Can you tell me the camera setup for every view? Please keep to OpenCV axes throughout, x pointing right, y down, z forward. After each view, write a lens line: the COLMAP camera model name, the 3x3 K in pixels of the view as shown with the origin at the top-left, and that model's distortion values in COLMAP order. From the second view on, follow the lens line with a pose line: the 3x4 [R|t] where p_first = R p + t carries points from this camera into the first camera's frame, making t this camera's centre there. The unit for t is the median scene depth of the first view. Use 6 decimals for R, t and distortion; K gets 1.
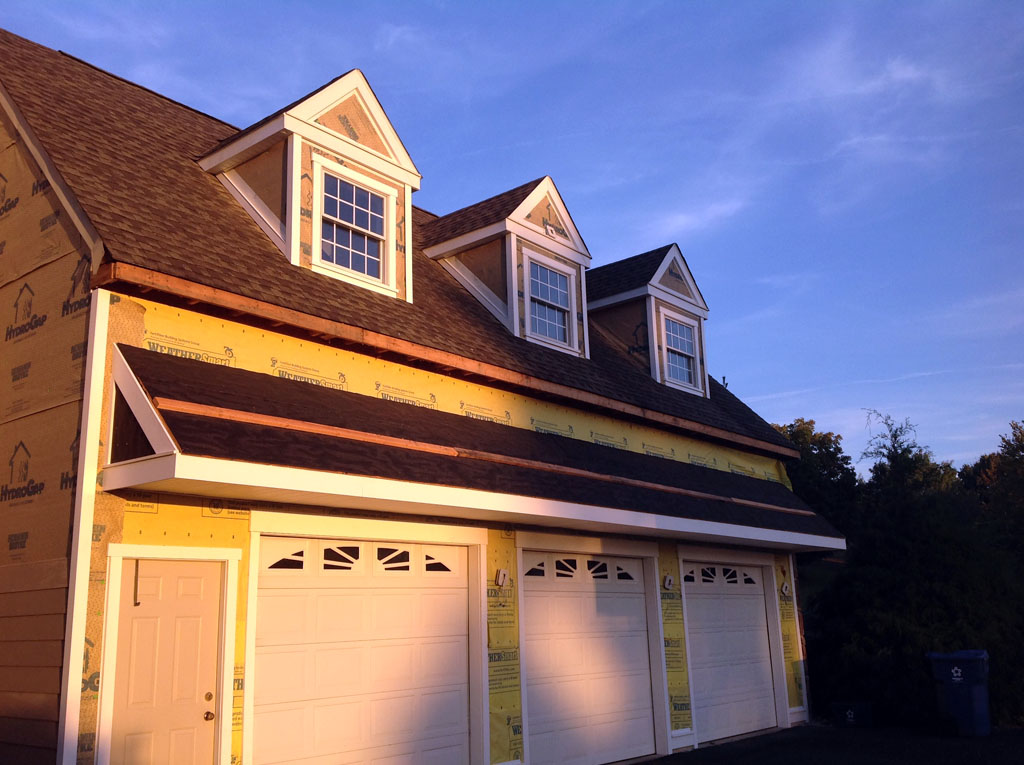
lens RADIAL K [[979.3, 0, 495.3], [0, 979.3, 365.8], [0, 0, 1]] dist [0.165922, -0.347698]
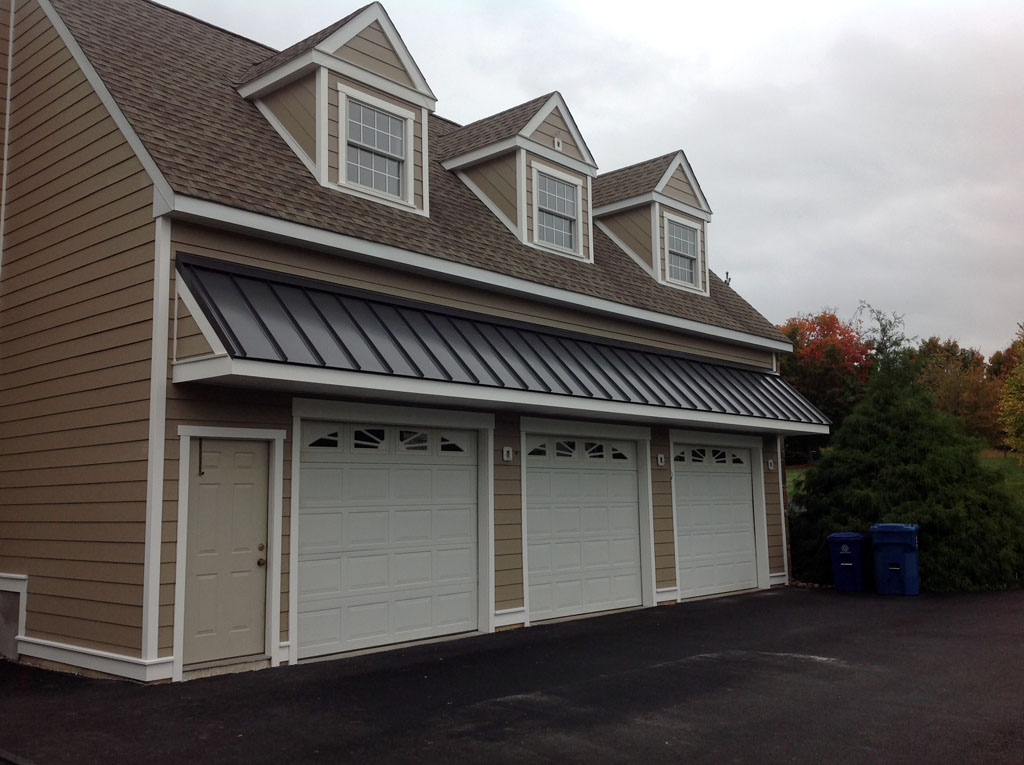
lens RADIAL K [[979.3, 0, 495.3], [0, 979.3, 365.8], [0, 0, 1]] dist [0.165922, -0.347698]
pose [[0.999361, 0.003427, -0.035574, 0.032642], [0.000728, 0.993233, 0.116132, -0.026191], [0.035731, -0.116084, 0.992597, -0.137103]]
